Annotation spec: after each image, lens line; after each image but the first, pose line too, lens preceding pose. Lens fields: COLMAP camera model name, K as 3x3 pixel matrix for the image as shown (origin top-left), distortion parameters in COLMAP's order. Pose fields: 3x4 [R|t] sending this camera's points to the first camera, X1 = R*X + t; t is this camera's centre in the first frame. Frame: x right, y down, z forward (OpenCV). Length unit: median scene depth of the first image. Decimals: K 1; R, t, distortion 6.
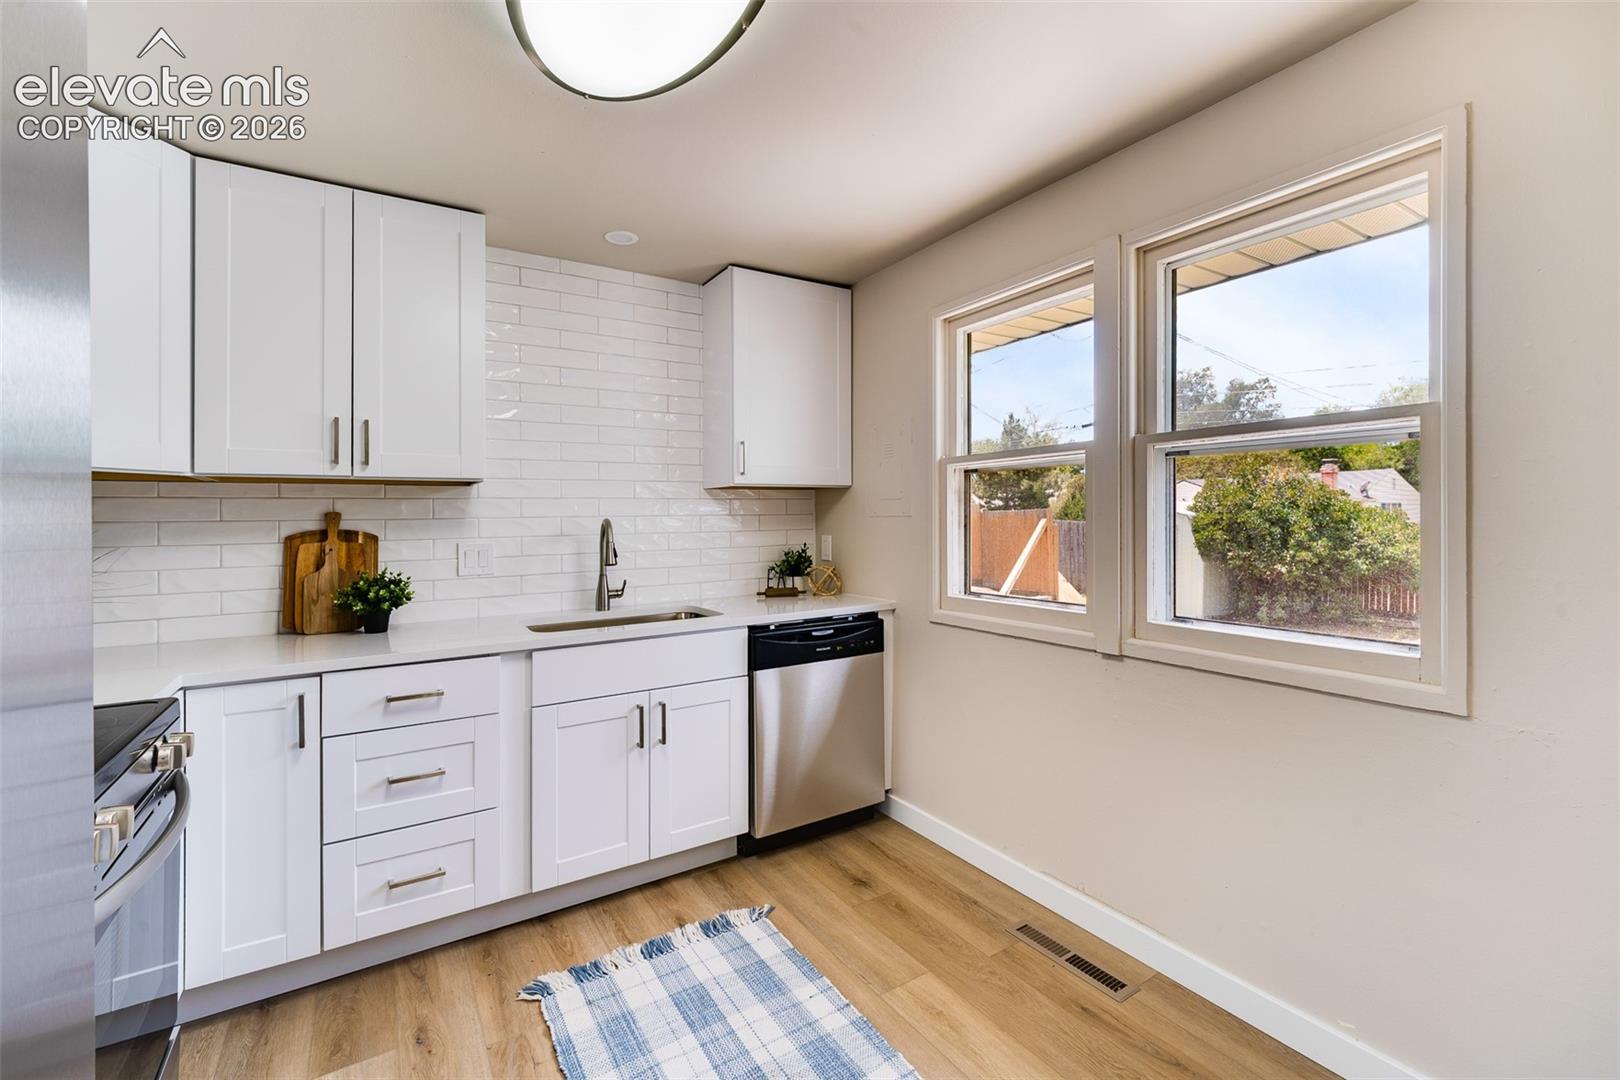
lens RADIAL K [[710.4, 0, 817.2], [0, 710.4, 499.2], [0, 0, 1]] dist [0.038036, -0.024613]
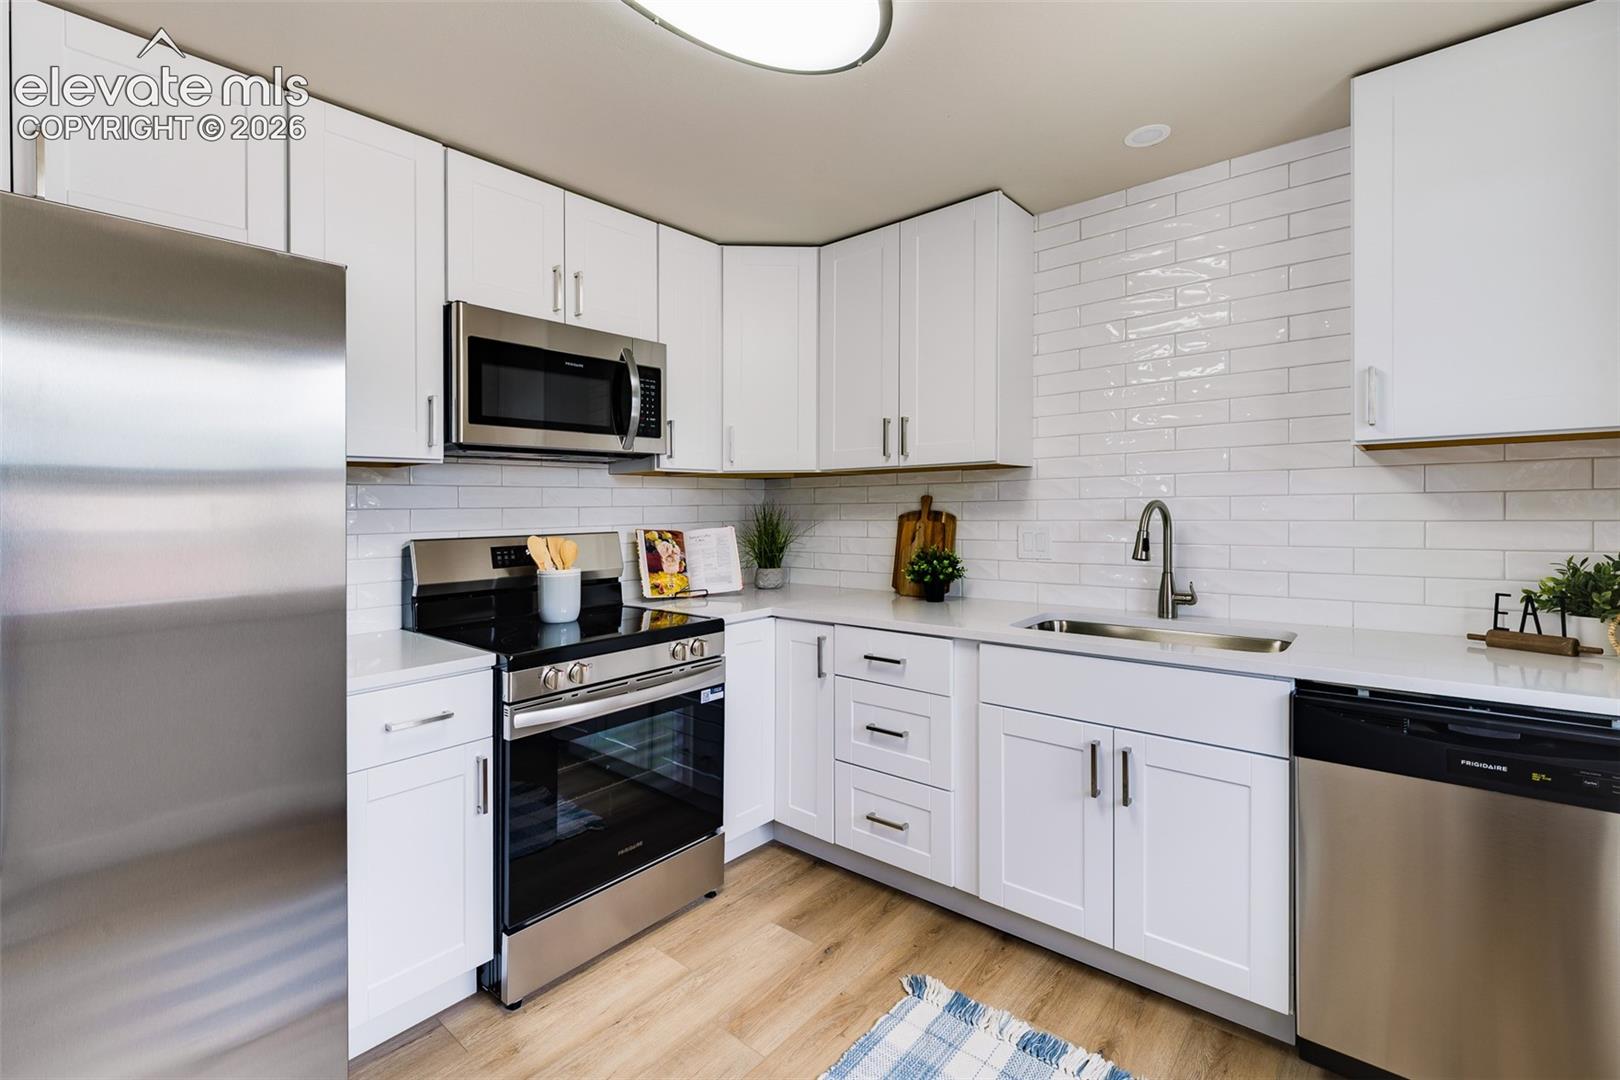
lens RADIAL K [[728.2, 0, 793.2], [0, 728.2, 487.2], [0, 0, 1]] dist [0.000455, -0.000264]
pose [[0.269137, -0.019201, -0.962910, 0.434257], [0.032722, 0.999406, -0.010782, 0.010649], [0.962546, -0.028607, 0.269605, 0.486736]]
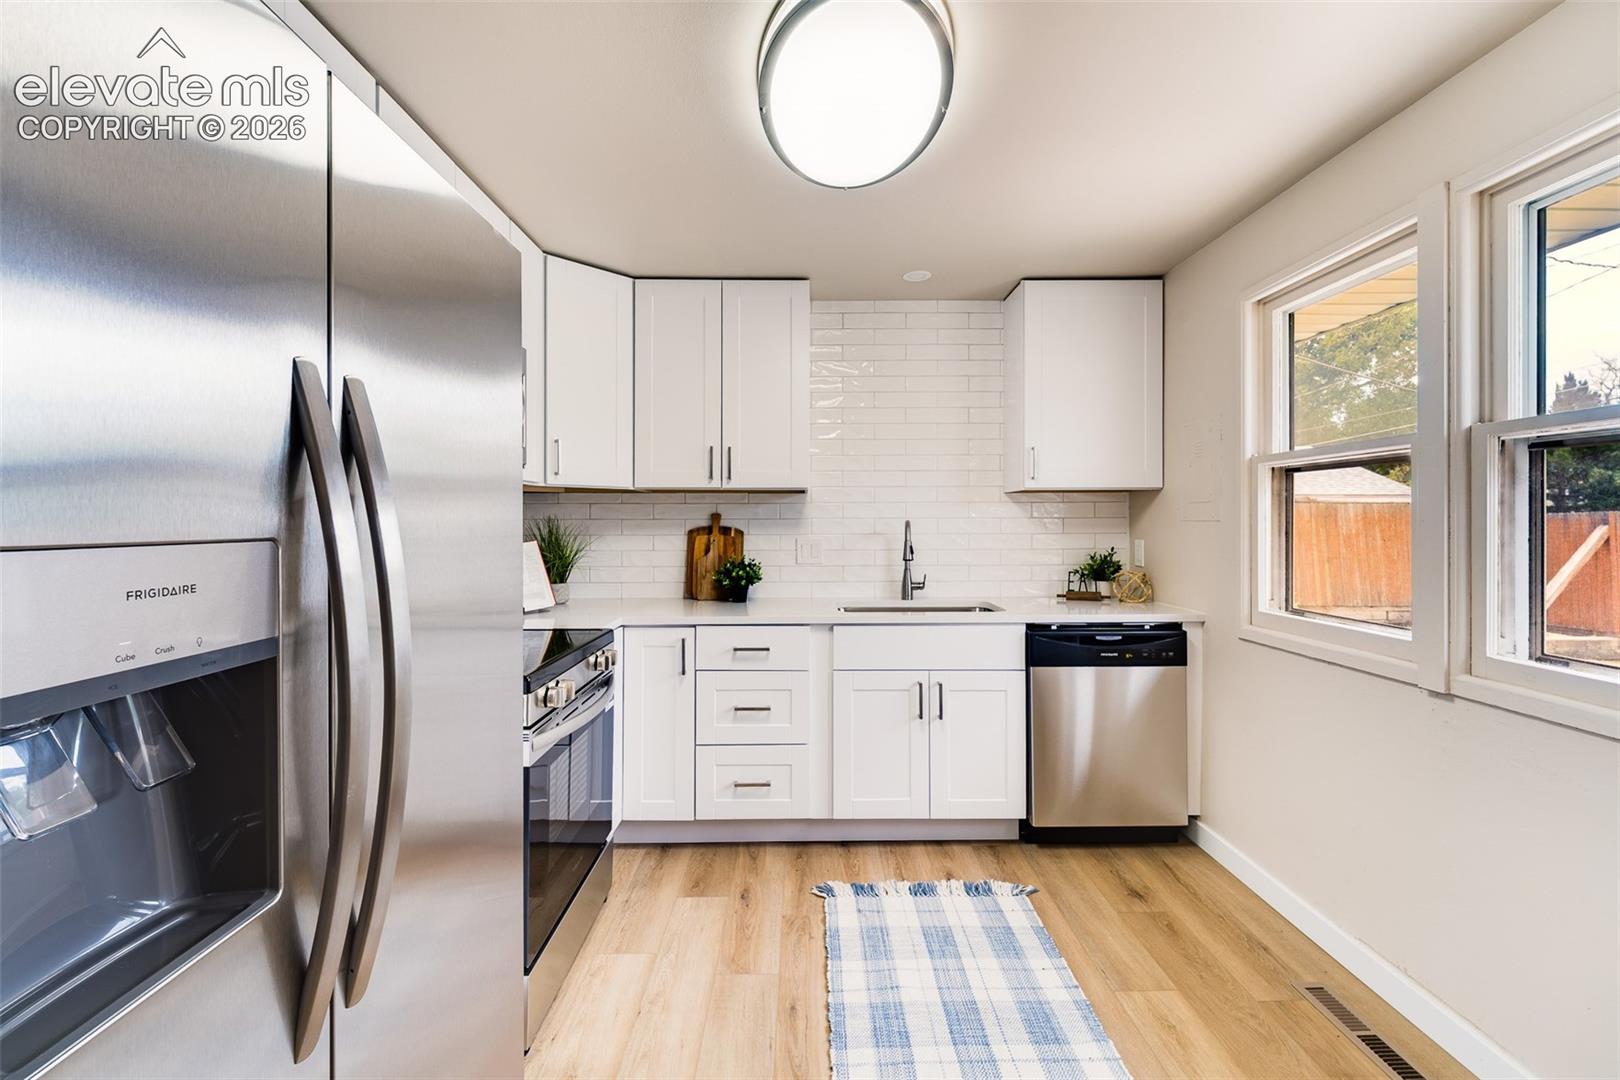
lens RADIAL K [[728.7, 0, 809.4], [0, 728.7, 487.8], [0, 0, 1]] dist [0.015929, -0.000708]
pose [[0.847949, -0.013228, -0.529912, 0.232584], [0.005162, 0.999847, -0.016700, -0.007009], [0.530052, 0.011425, 0.847888, -0.099366]]
